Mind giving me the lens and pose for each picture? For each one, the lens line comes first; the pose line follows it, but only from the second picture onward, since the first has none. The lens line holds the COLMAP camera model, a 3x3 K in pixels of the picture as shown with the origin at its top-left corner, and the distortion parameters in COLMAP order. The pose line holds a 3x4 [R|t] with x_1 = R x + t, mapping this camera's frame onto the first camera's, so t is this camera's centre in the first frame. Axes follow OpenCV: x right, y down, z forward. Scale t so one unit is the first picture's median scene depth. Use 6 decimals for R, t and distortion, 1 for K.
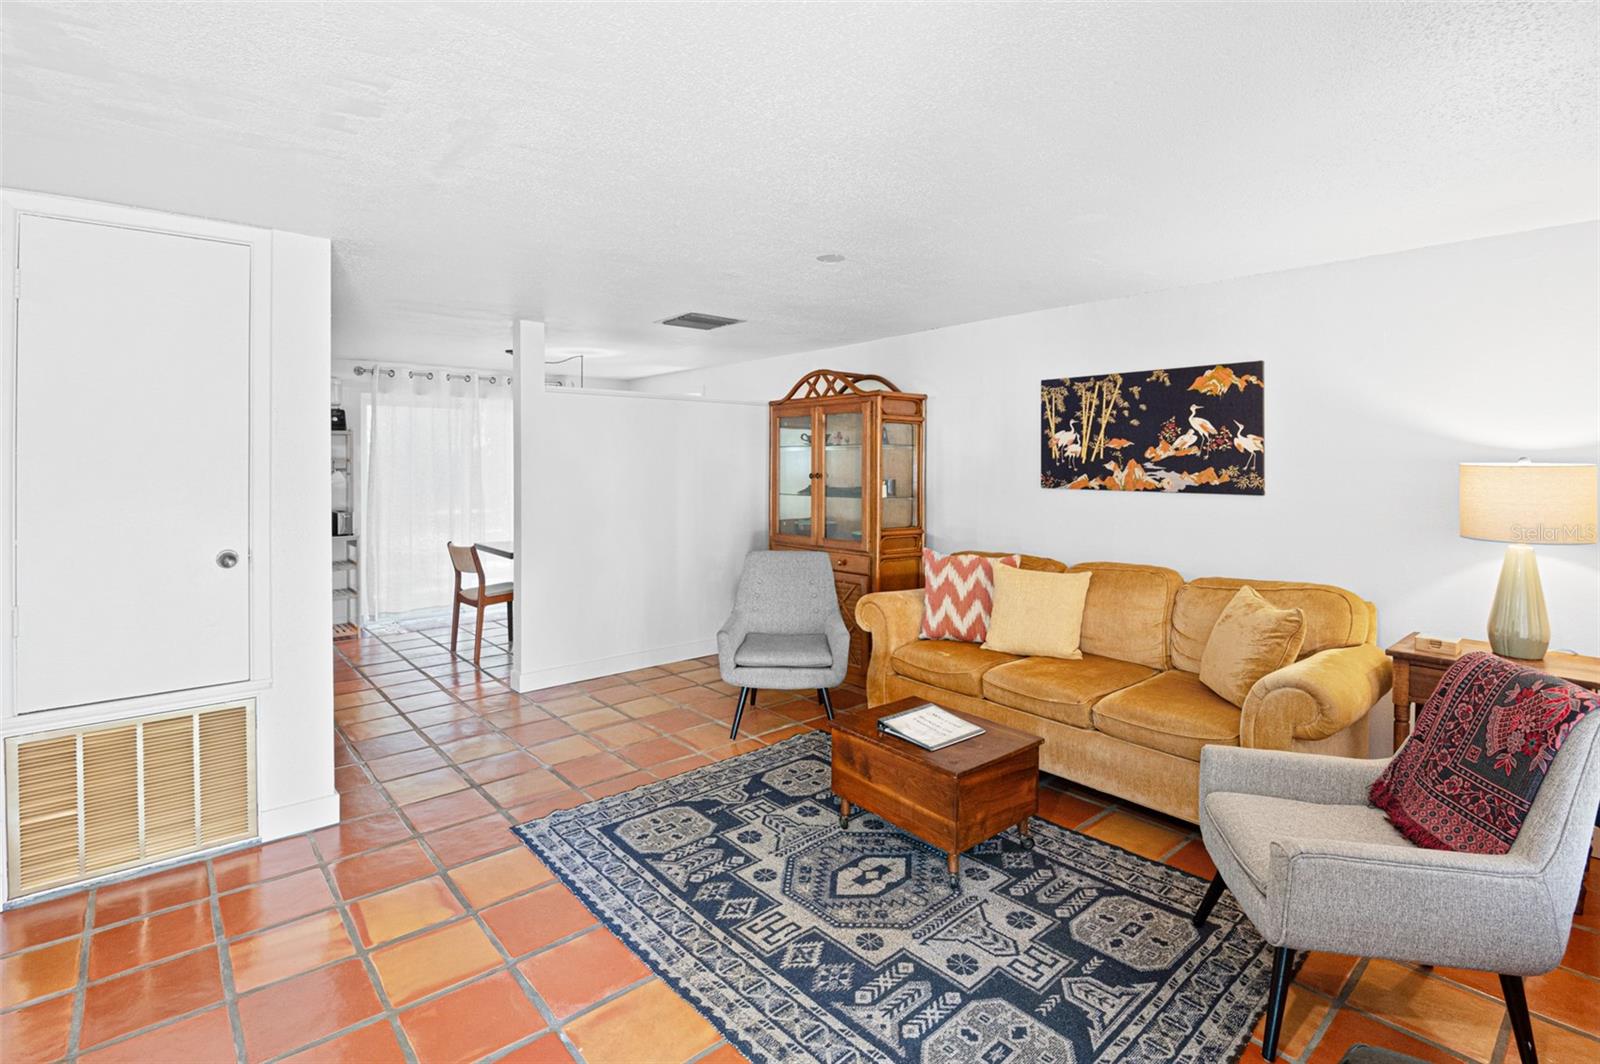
lens RADIAL K [[753.2, 0, 796.2], [0, 753.2, 463.6], [0, 0, 1]] dist [-0.011779, -0.000369]
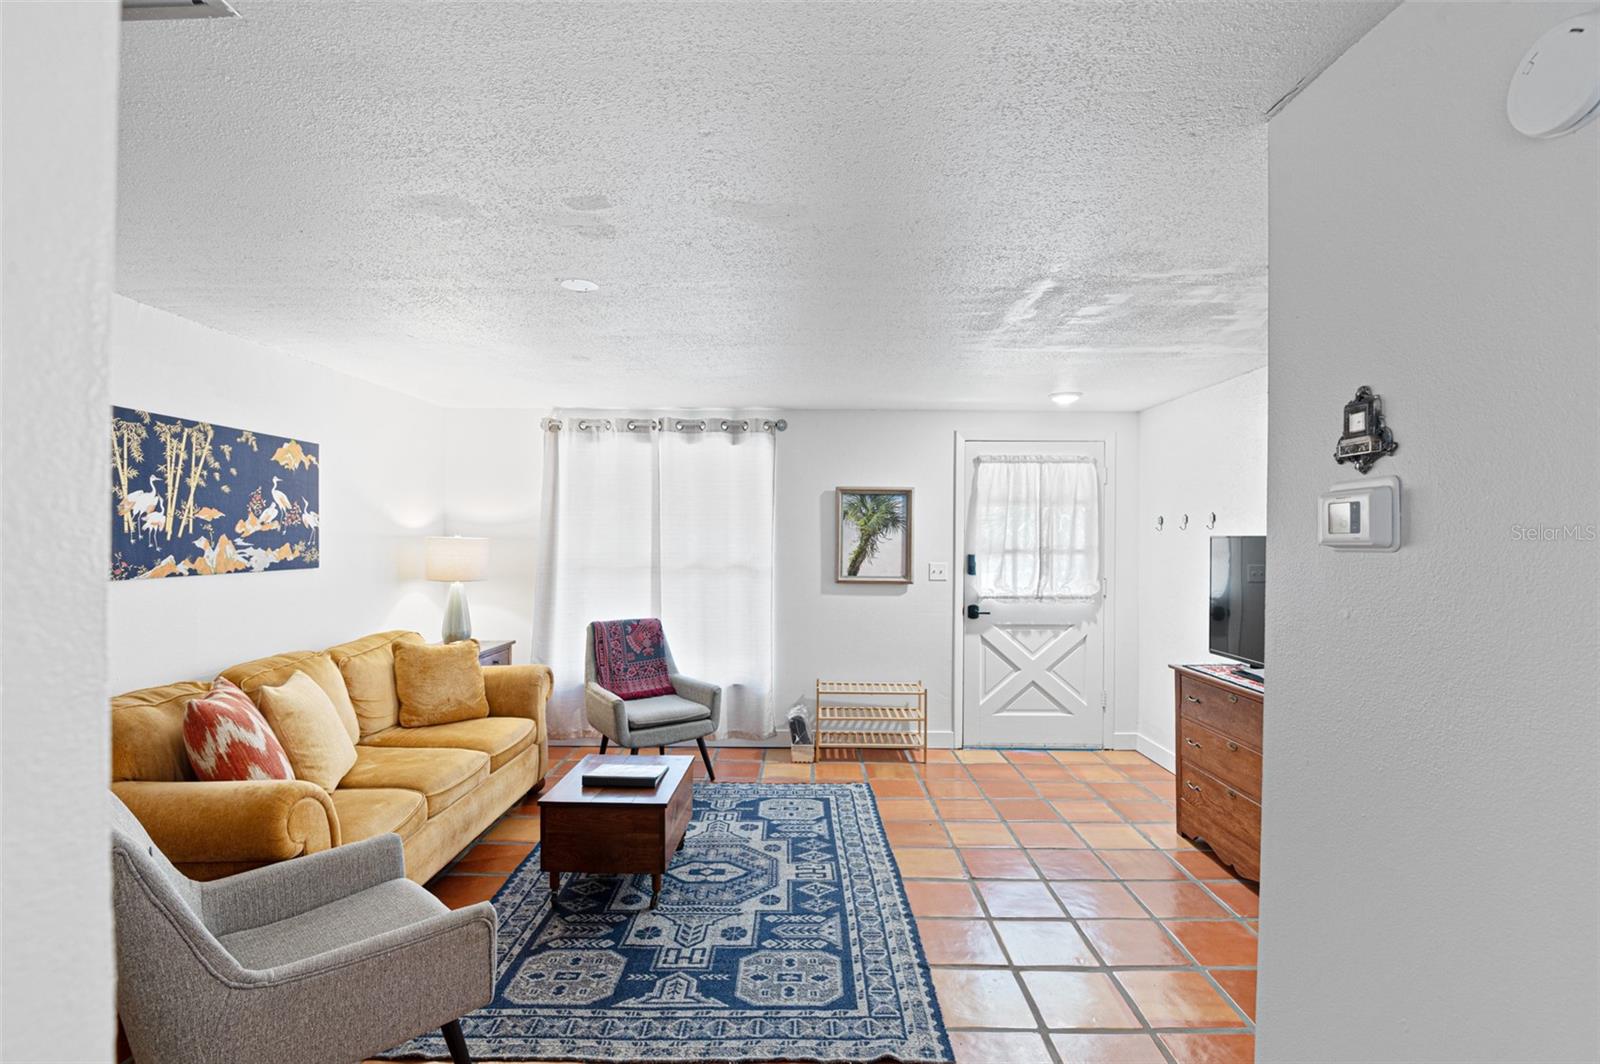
lens RADIAL K [[740.6, 0, 784.7], [0, 740.6, 537.6], [0, 0, 1]] dist [-0.003501, -0.019061]
pose [[-0.740996, -0.007206, 0.671470, -0.568719], [-0.003727, 0.999971, 0.006619, -0.010450], [-0.671499, 0.002402, -0.741002, 1.272185]]
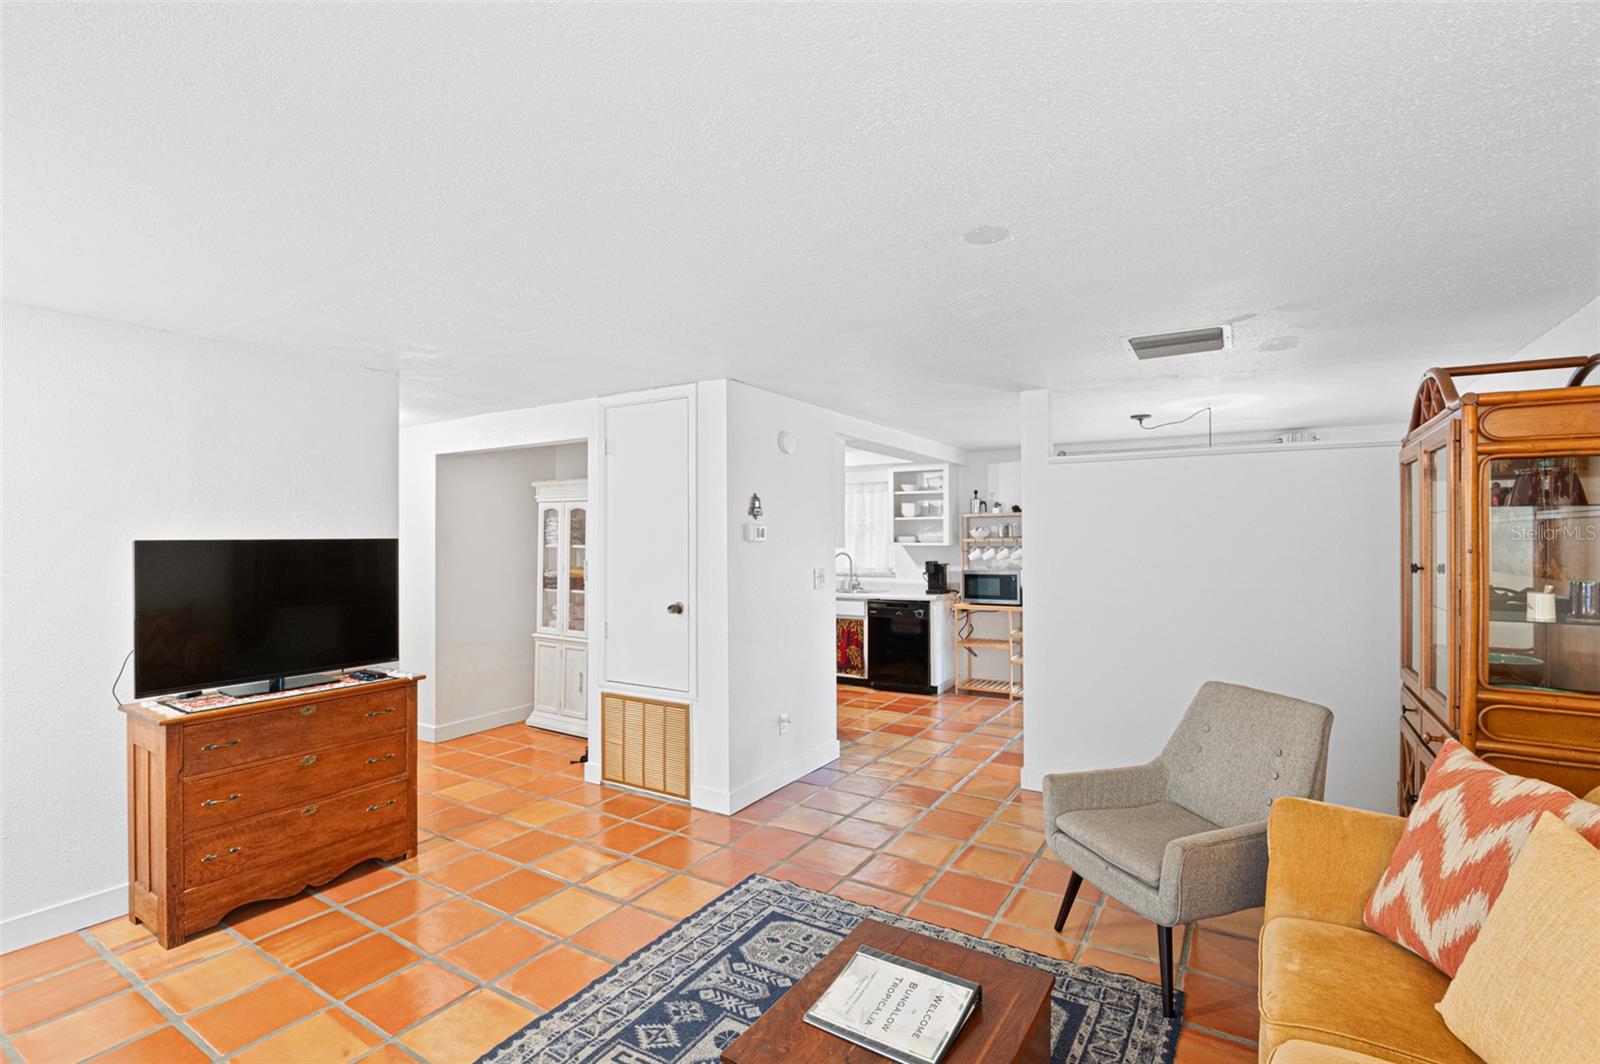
lens RADIAL K [[733.0, 0, 800.0], [0, 733.0, 532.0], [0, 0, 1]] dist [-0.000834, -0.018364]
pose [[0.300715, -0.009658, -0.953665, 0.535156], [0.002553, 0.999953, -0.009322, -0.008905], [0.953711, 0.000368, 0.300725, 0.579369]]
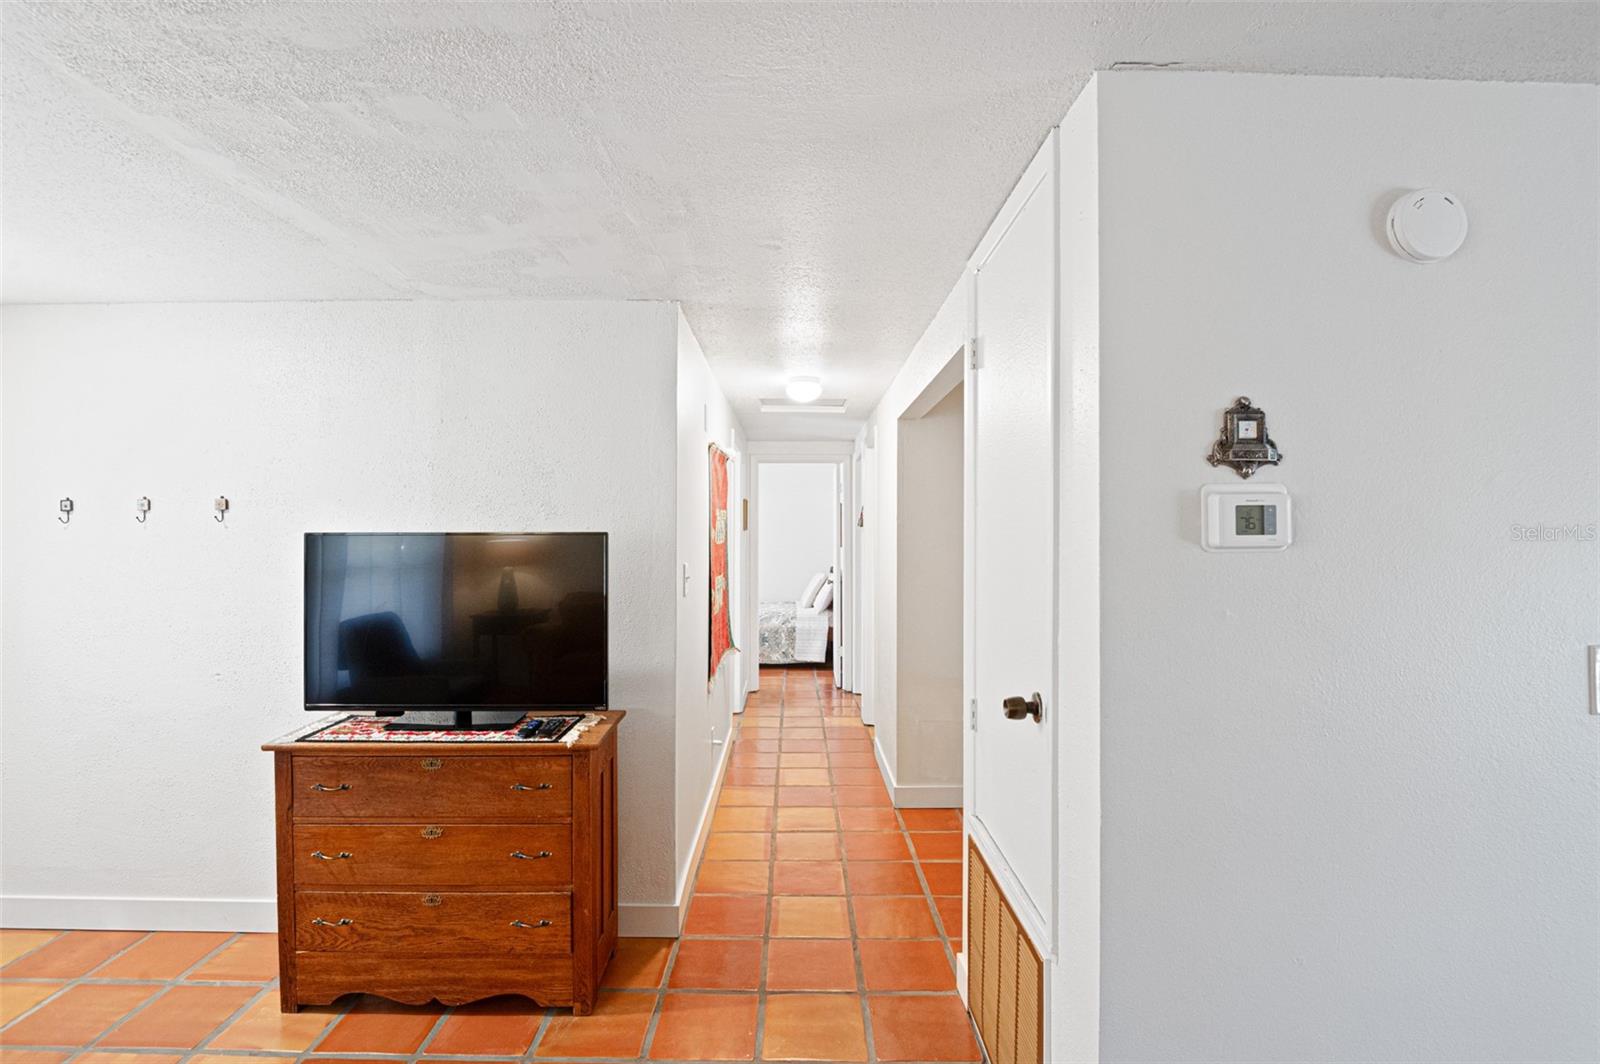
lens RADIAL K [[748.7, 0, 804.1], [0, 748.7, 547.2], [0, 0, 1]] dist [-0.001870, -0.012162]
pose [[-0.648806, -0.003116, -0.760948, -0.120874], [-0.010424, 0.999934, 0.004793, -0.004047], [0.760883, 0.011042, -0.648796, 0.921148]]
